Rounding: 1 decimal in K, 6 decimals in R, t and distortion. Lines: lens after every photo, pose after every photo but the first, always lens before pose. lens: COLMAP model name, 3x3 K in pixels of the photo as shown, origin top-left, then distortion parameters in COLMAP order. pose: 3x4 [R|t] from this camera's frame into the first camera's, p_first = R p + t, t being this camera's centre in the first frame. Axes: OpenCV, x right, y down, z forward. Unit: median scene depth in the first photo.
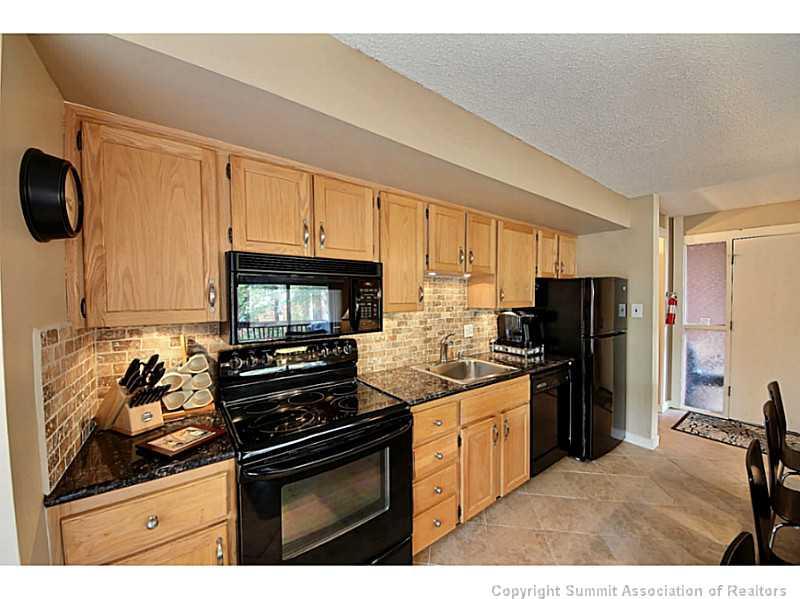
lens RADIAL K [[295.8, 0, 405.6], [0, 295.8, 300.1], [0, 0, 1]] dist [-0.010515, -0.002113]
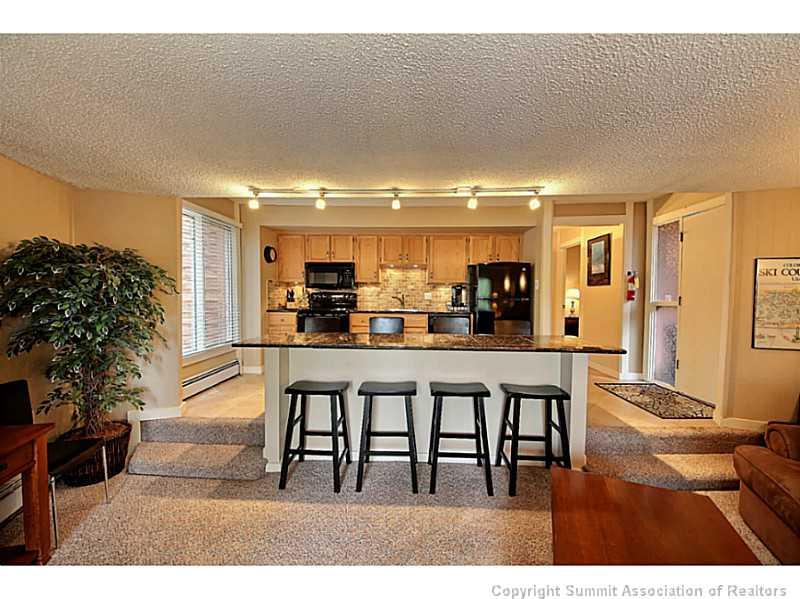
lens RADIAL K [[295.8, 0, 401.2], [0, 295.8, 301.9], [0, 0, 1]] dist [-0.010515, -0.002113]
pose [[0.779788, 0.020565, -0.625706, 2.117929], [-0.020474, 0.999763, 0.007343, 0.221637], [0.625709, 0.007085, 0.780024, -0.902844]]
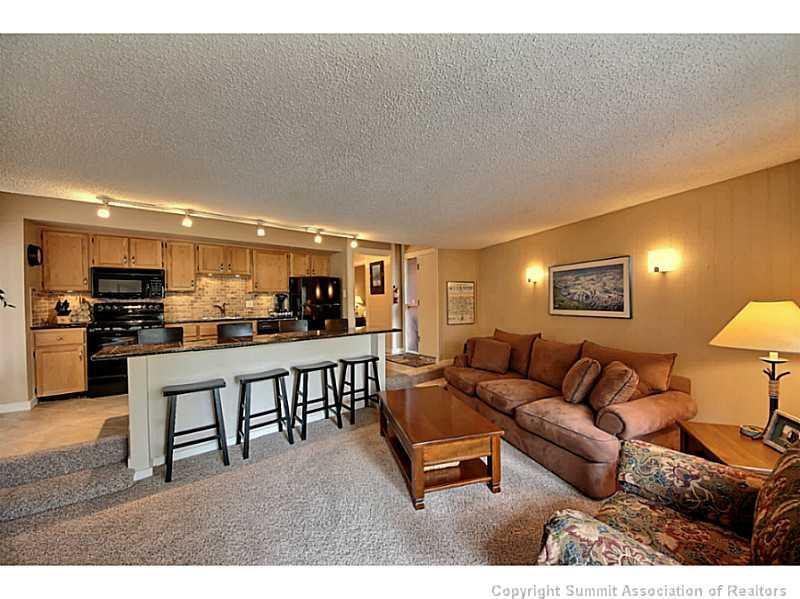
lens RADIAL K [[295.8, 0, 397.1], [0, 295.8, 300.6], [0, 0, 1]] dist [-0.010515, -0.002113]
pose [[0.999273, -0.014251, 0.035373, 1.966115], [0.015071, 0.999622, -0.023014, 0.241605], [-0.035031, 0.023531, 0.999109, -1.705271]]
